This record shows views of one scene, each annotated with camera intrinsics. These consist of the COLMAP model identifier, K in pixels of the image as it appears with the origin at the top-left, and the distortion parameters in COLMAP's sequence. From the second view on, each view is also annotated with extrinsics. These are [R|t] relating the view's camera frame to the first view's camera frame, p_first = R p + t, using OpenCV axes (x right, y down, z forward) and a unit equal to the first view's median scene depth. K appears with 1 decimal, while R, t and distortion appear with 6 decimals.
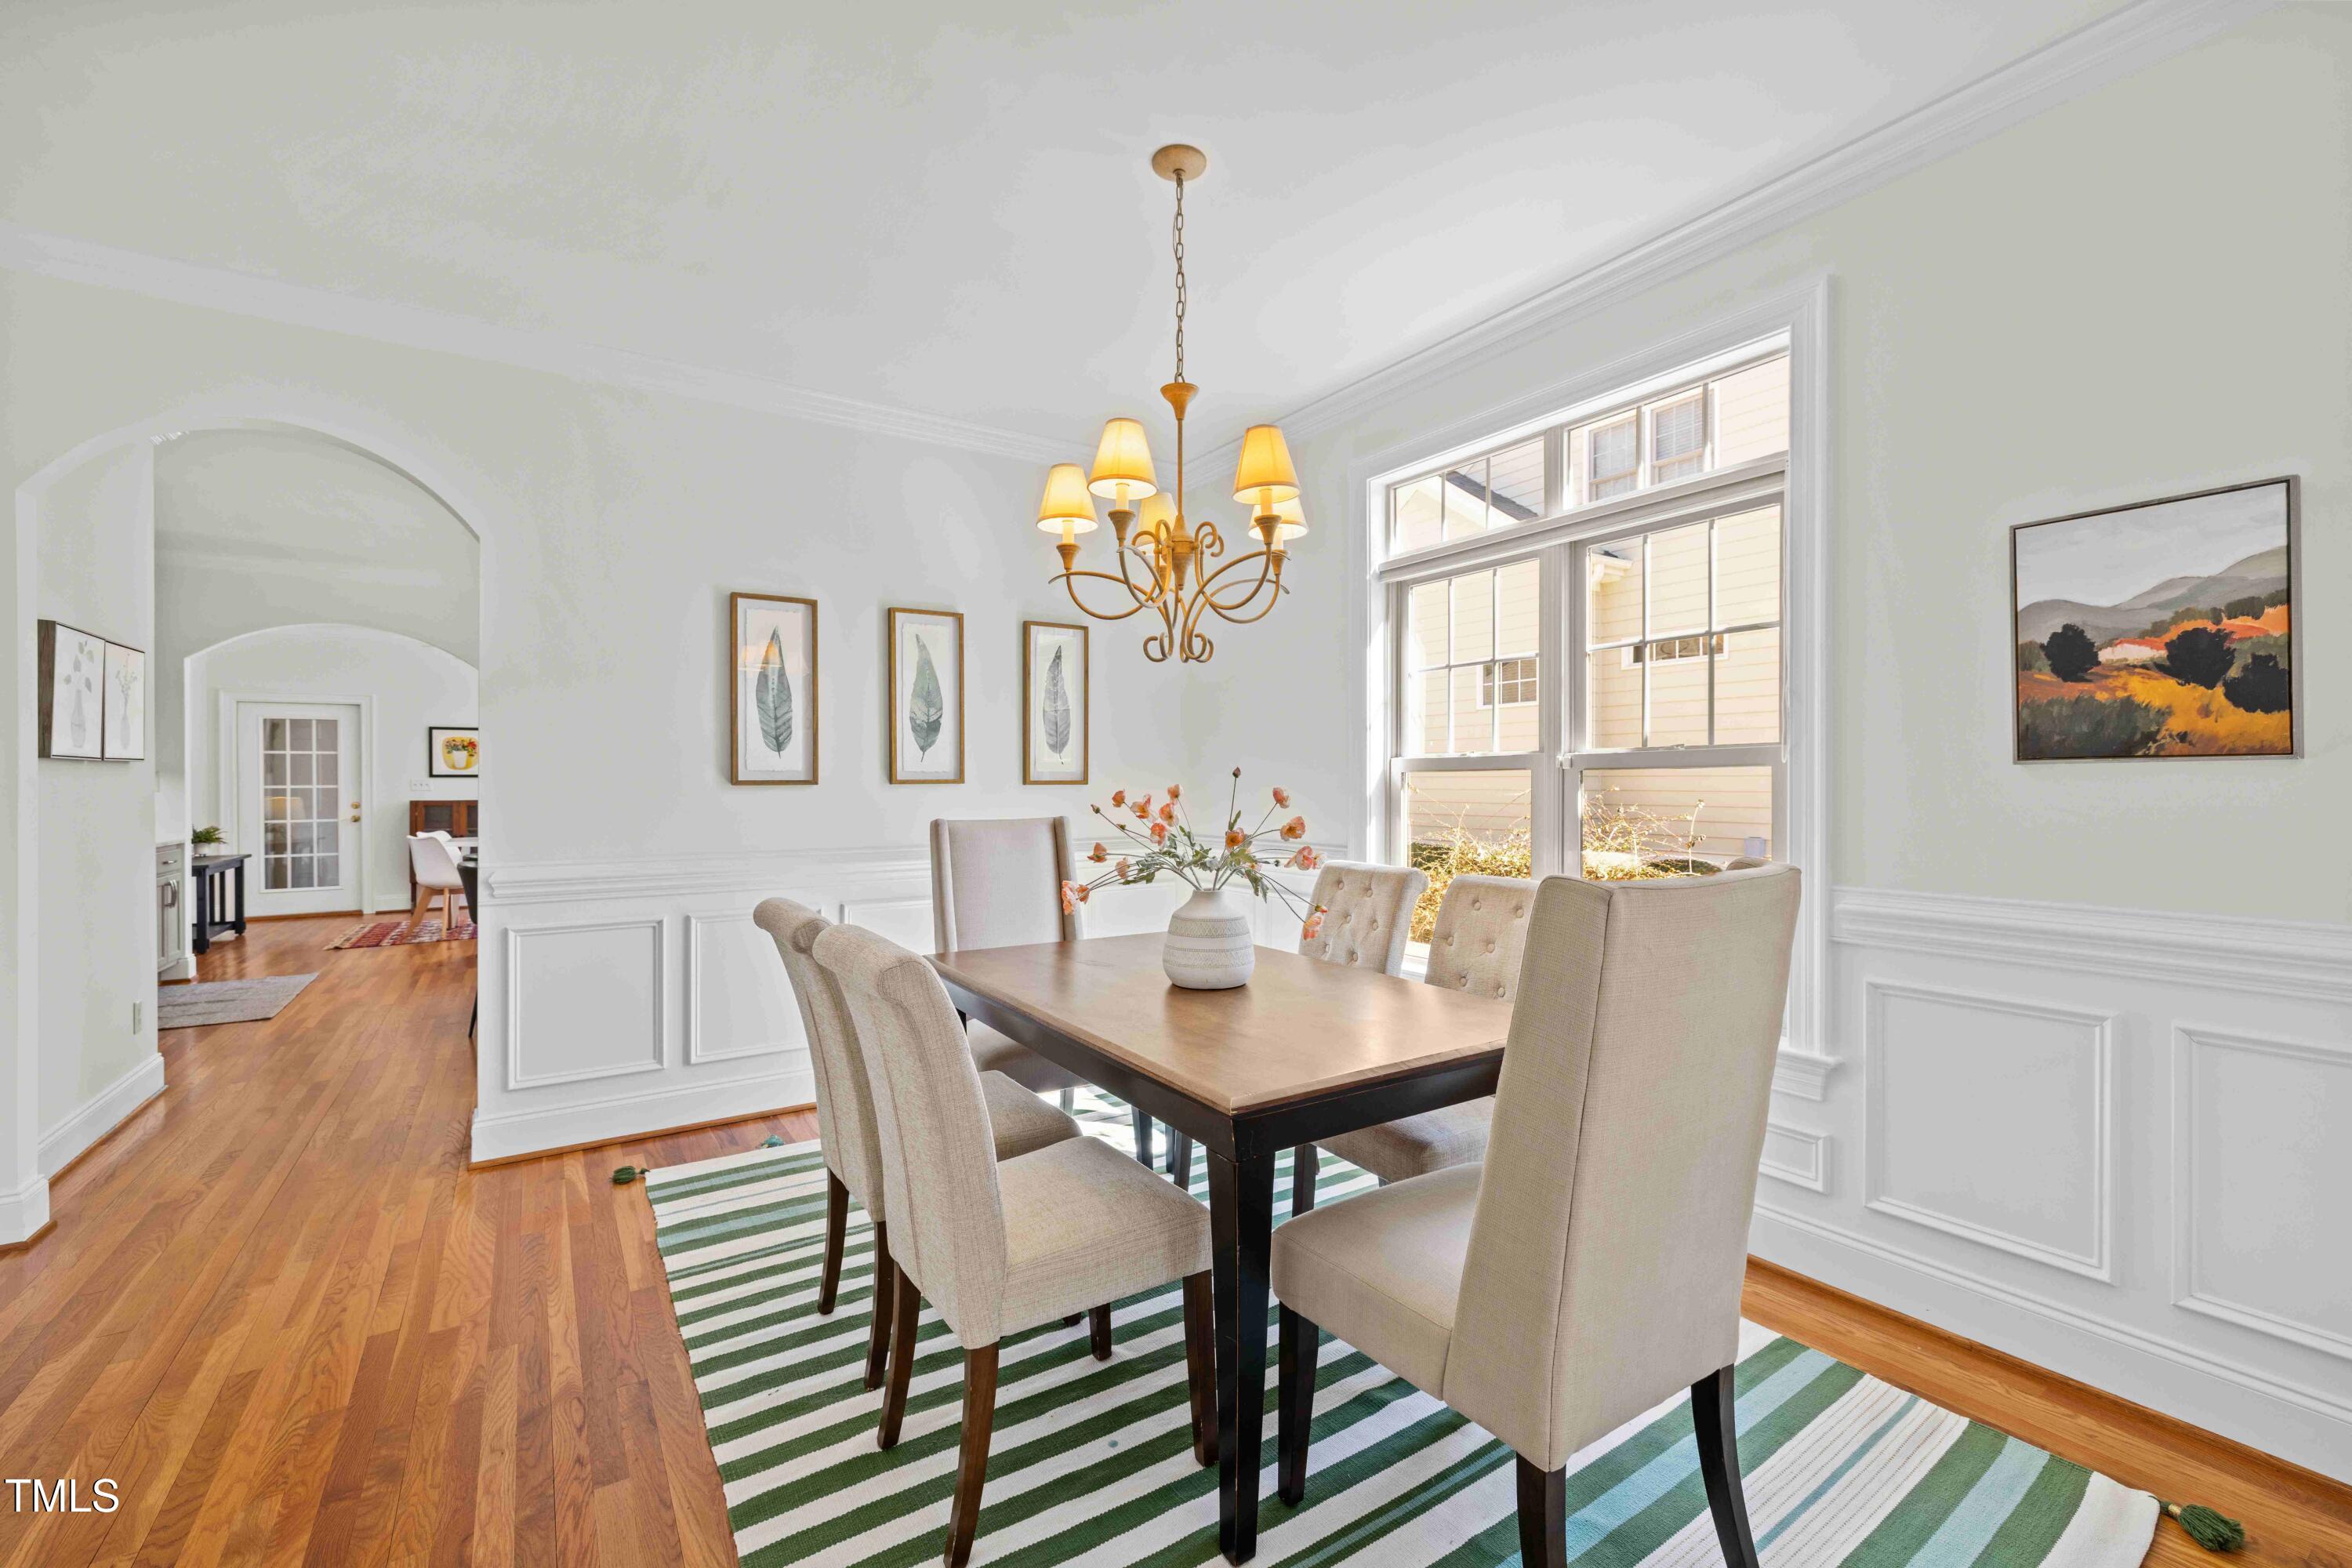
lens RADIAL K [[1001.1, 0, 1183.3], [0, 1001.1, 785.2], [0, 0, 1]] dist [0.000410, 0.000196]
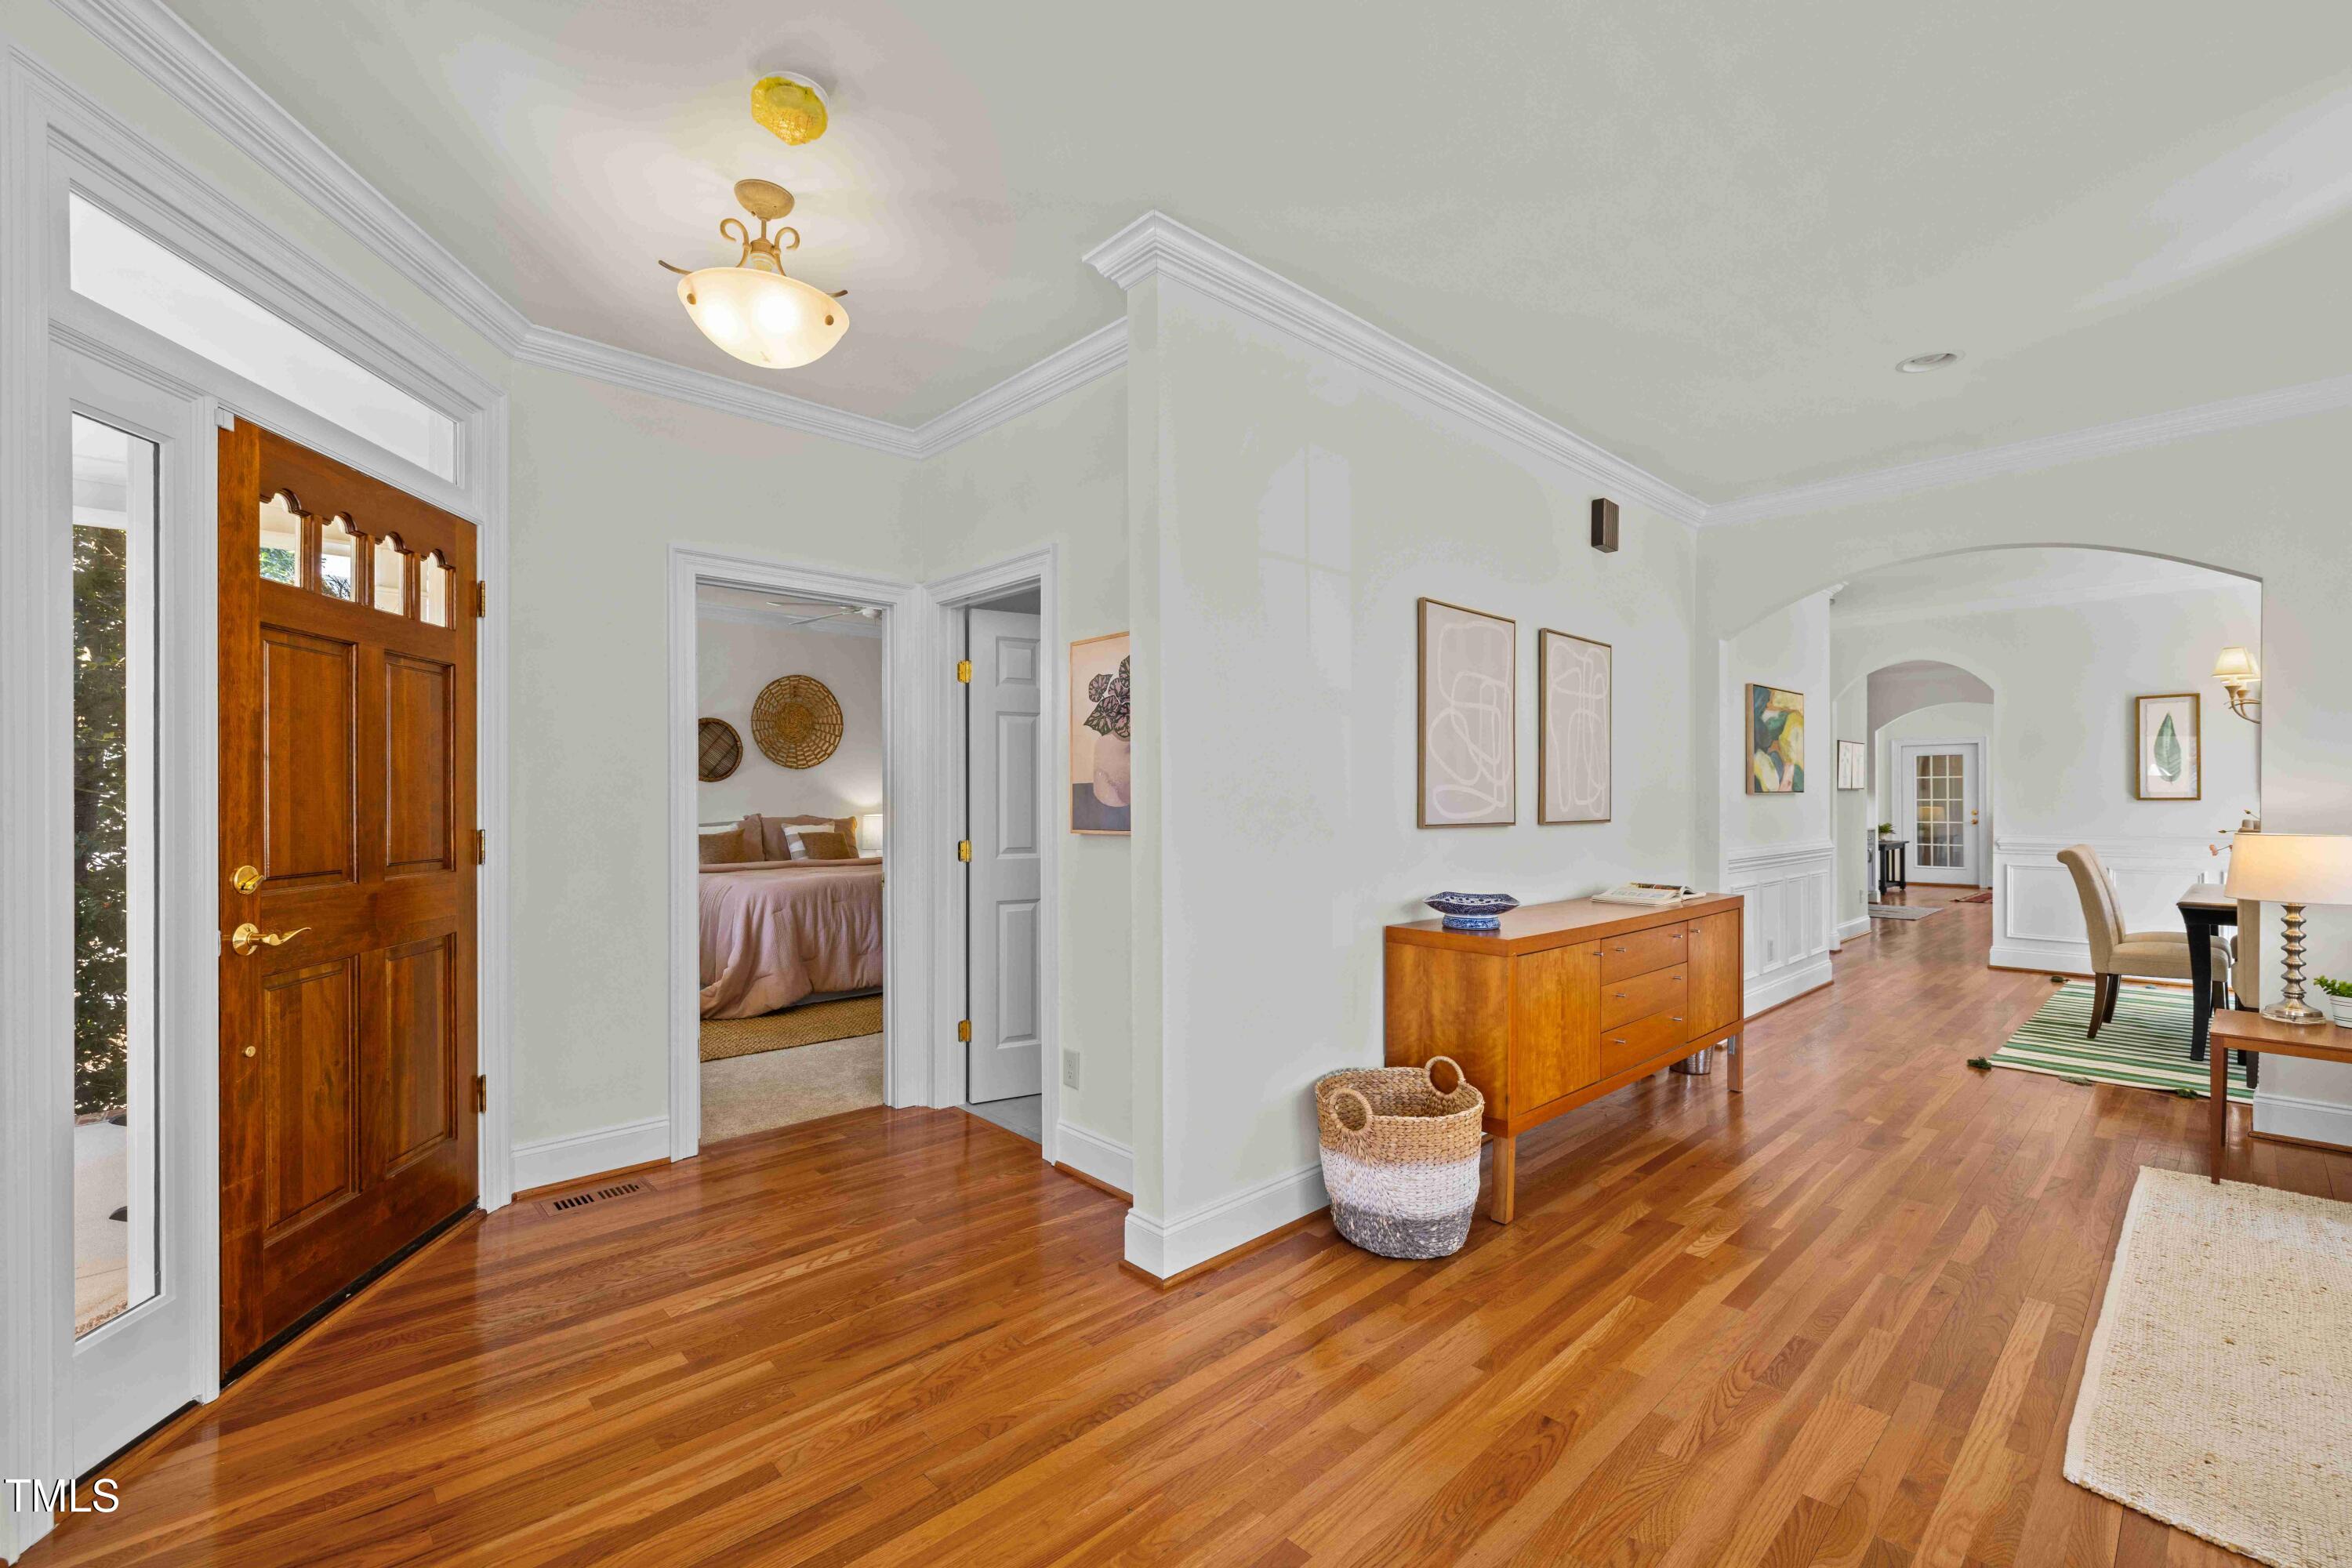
lens RADIAL K [[1001.1, 0, 1177.5], [0, 1001.1, 796.5], [0, 0, 1]] dist [0.000410, 0.000196]
pose [[0.185123, 0.001303, -0.982714, 0.433427], [-0.003410, 0.999994, 0.000684, -0.000865], [0.982709, 0.003224, 0.185127, -0.454326]]
